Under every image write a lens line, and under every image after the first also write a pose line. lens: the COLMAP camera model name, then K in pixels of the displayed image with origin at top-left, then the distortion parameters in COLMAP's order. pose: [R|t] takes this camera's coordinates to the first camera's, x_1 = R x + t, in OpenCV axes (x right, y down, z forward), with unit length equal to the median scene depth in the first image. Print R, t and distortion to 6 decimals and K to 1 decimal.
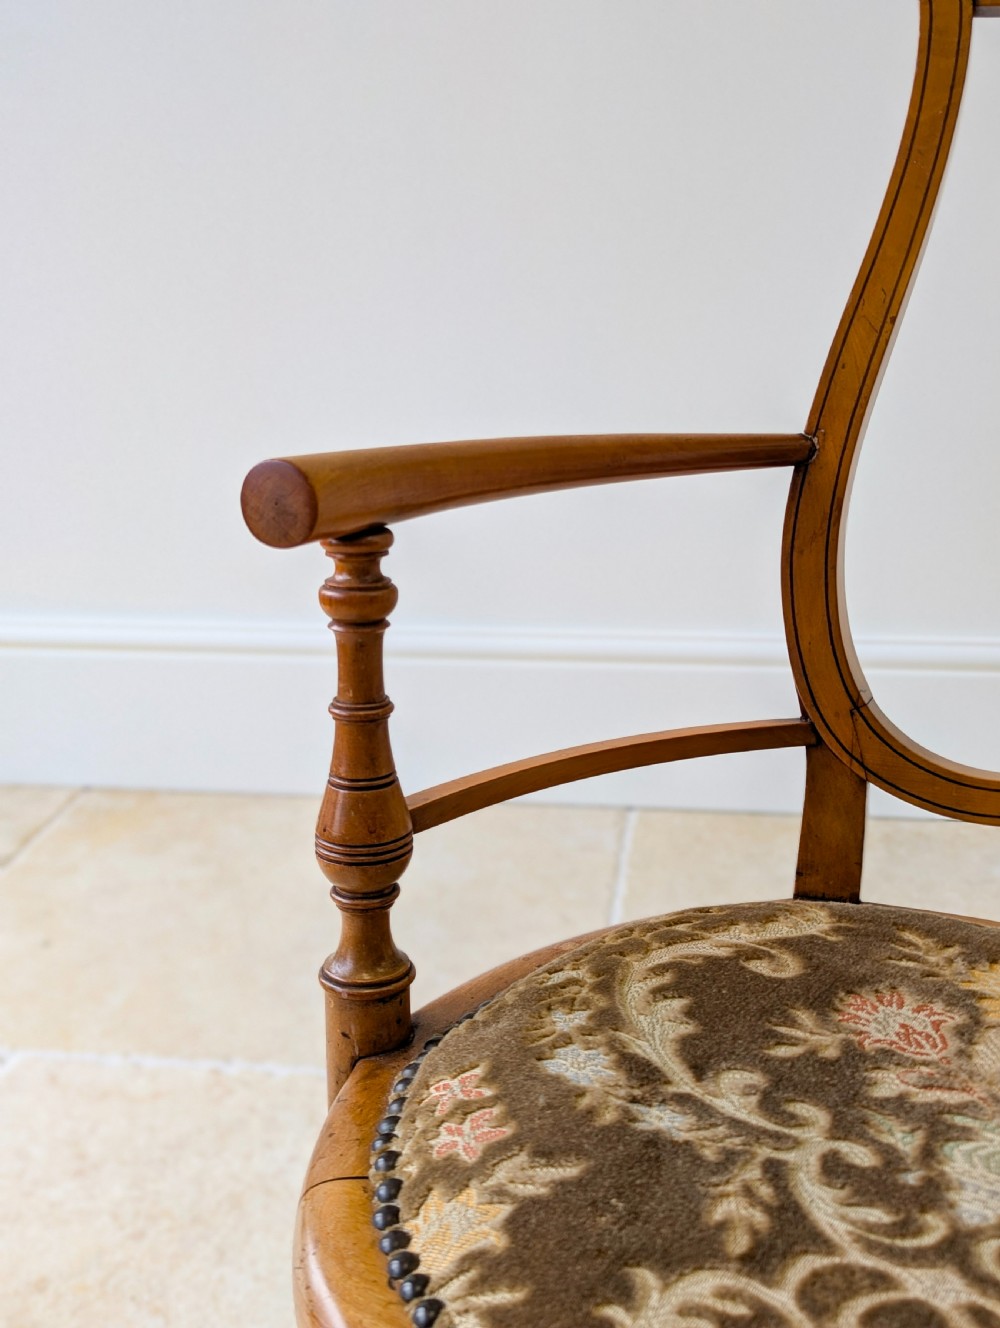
lens RADIAL K [[1419.4, 0, 526.8], [0, 1419.4, 662.9], [0, 0, 1]] dist [0.059050, -0.009740]
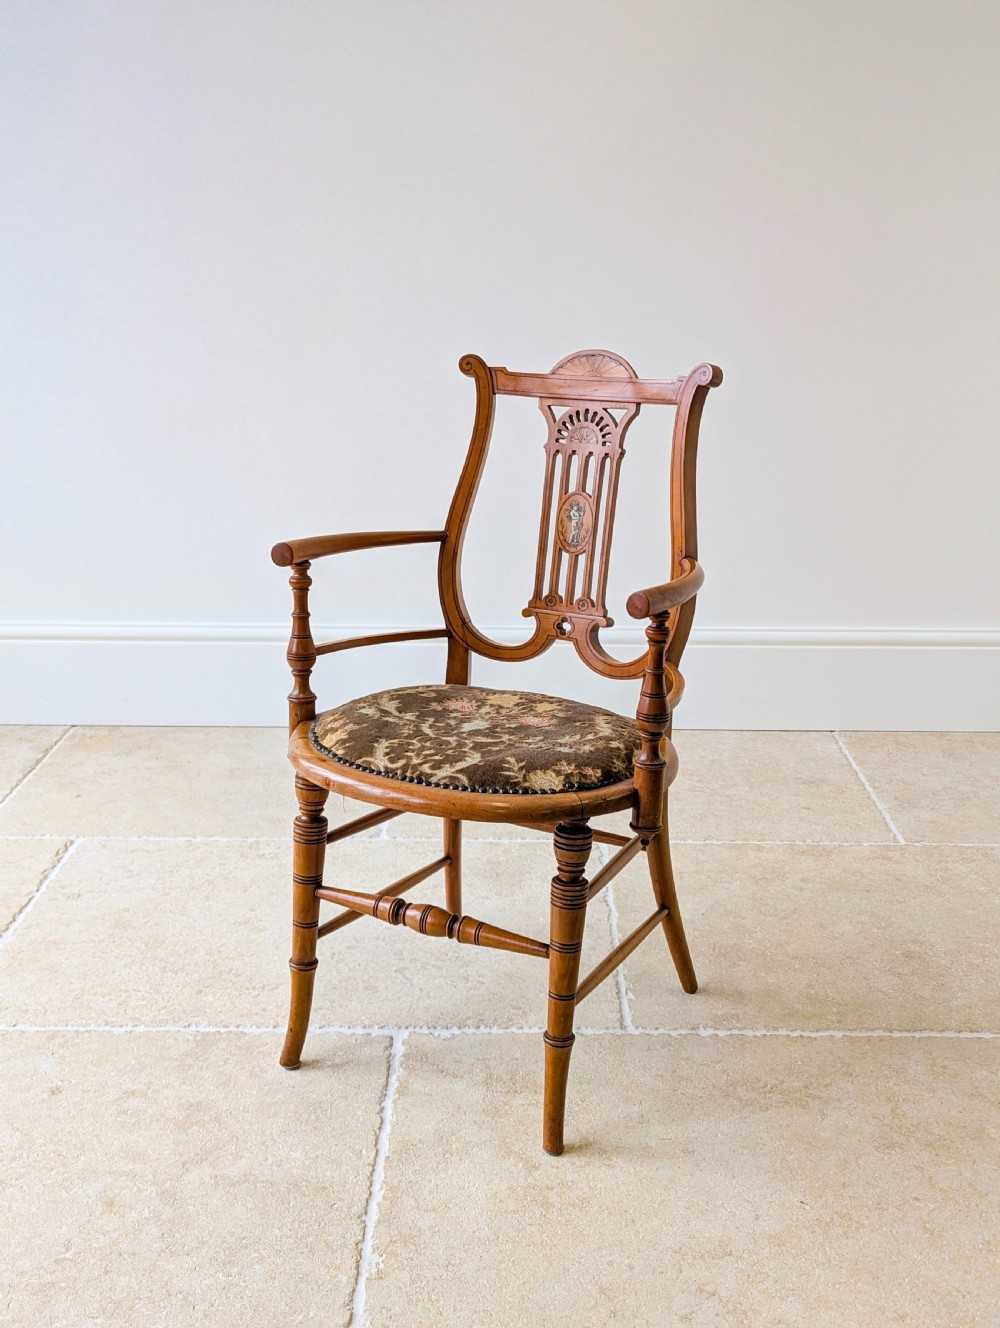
lens RADIAL K [[1391.9, 0, 512.1], [0, 1391.9, 638.3], [0, 0, 1]] dist [0.051321, 0.005167]
pose [[0.992223, -0.008524, 0.124177, -0.031037], [0.014467, 0.998788, -0.047039, 0.250842], [-0.123626, 0.048470, 0.991144, -2.334043]]
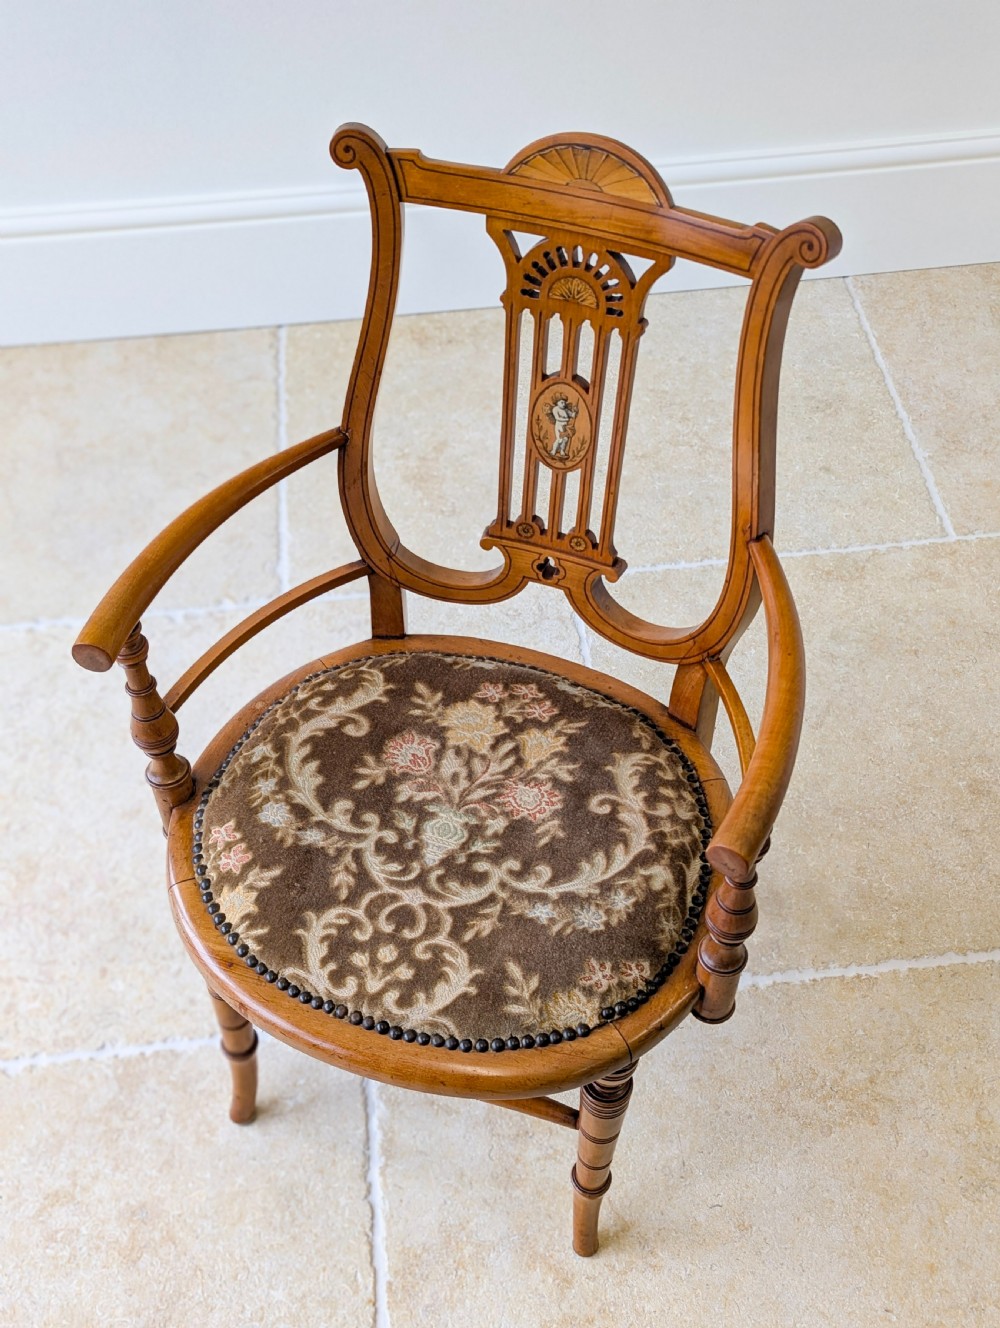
lens RADIAL K [[1398.9, 0, 501.6], [0, 1398.9, 660.9], [0, 0, 1]] dist [0.059200, -0.020581]
pose [[0.972723, -0.184513, 0.140587, 0.114557], [0.079299, 0.834045, 0.545967, -1.080100], [-0.217994, -0.519926, 0.825927, -0.797949]]
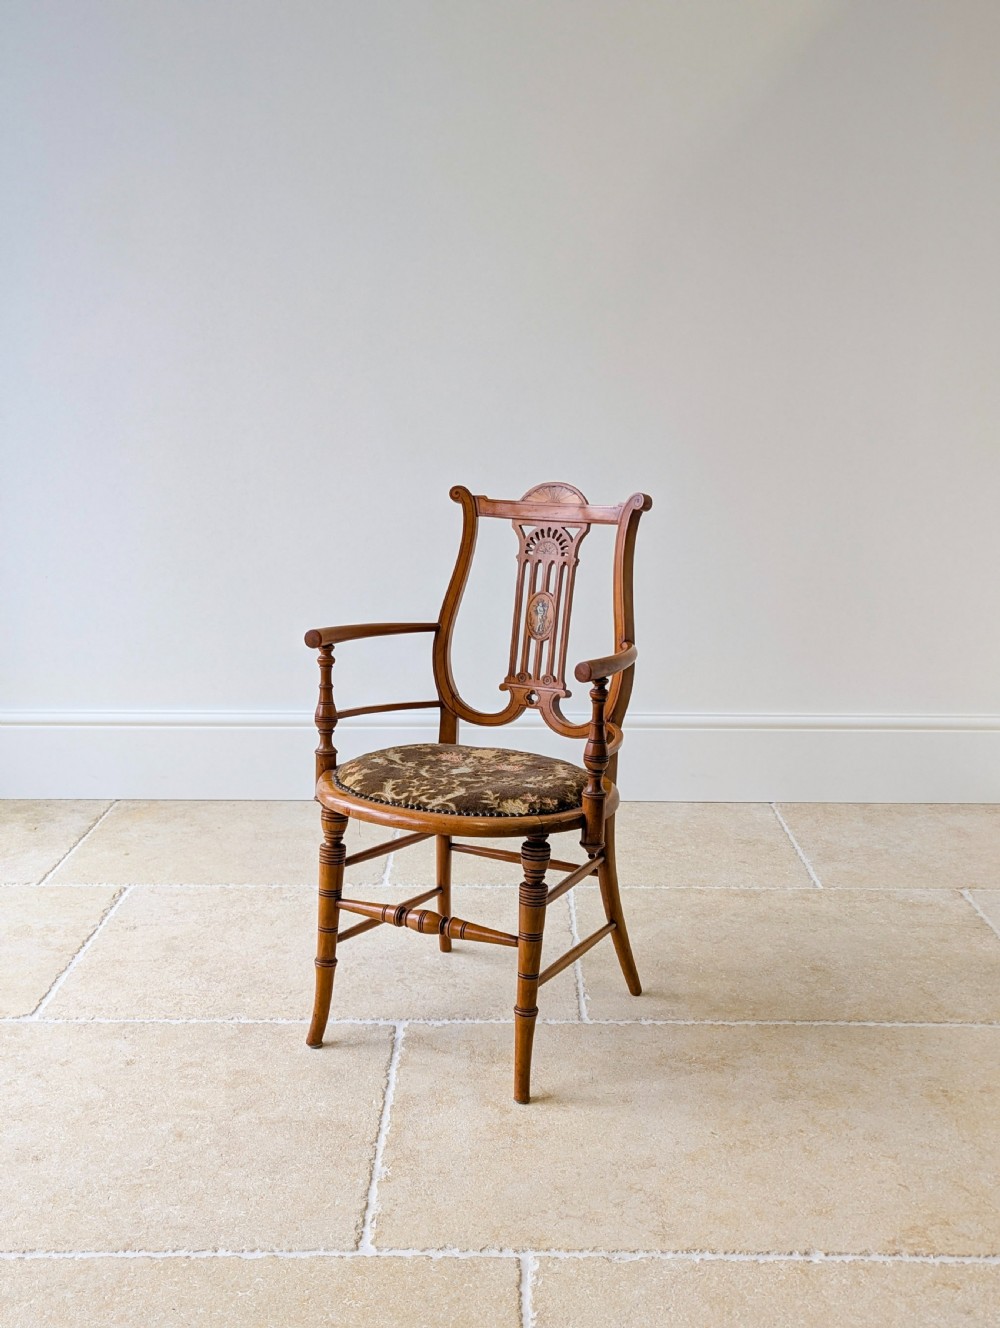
lens RADIAL K [[1380.7, 0, 506.5], [0, 1380.7, 658.8], [0, 0, 1]] dist [0.064498, -0.016229]
pose [[0.991988, -0.001491, 0.126325, -0.103623], [0.016456, 0.992937, -0.117500, 0.452511], [-0.125257, 0.118638, 0.985005, -3.227994]]
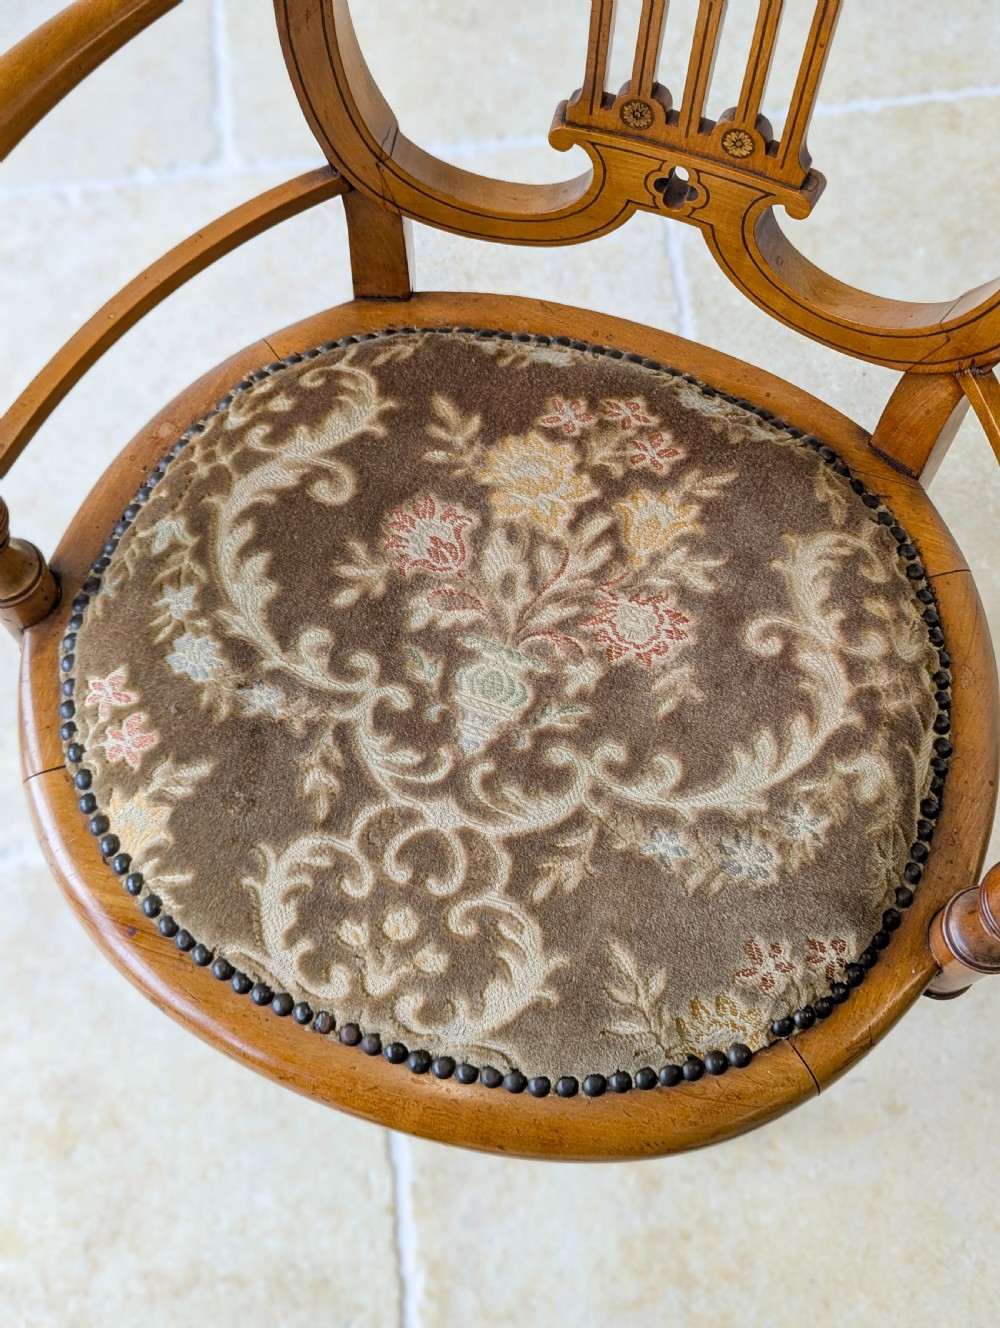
lens RADIAL K [[1422.0, 0, 509.1], [0, 1422.0, 640.3], [0, 0, 1]] dist [0.056108, -0.010216]
pose [[0.971551, -0.224406, 0.075701, 0.210992], [0.080181, 0.612436, 0.786443, -0.709141], [-0.222845, -0.758000, 0.613006, 0.114737]]
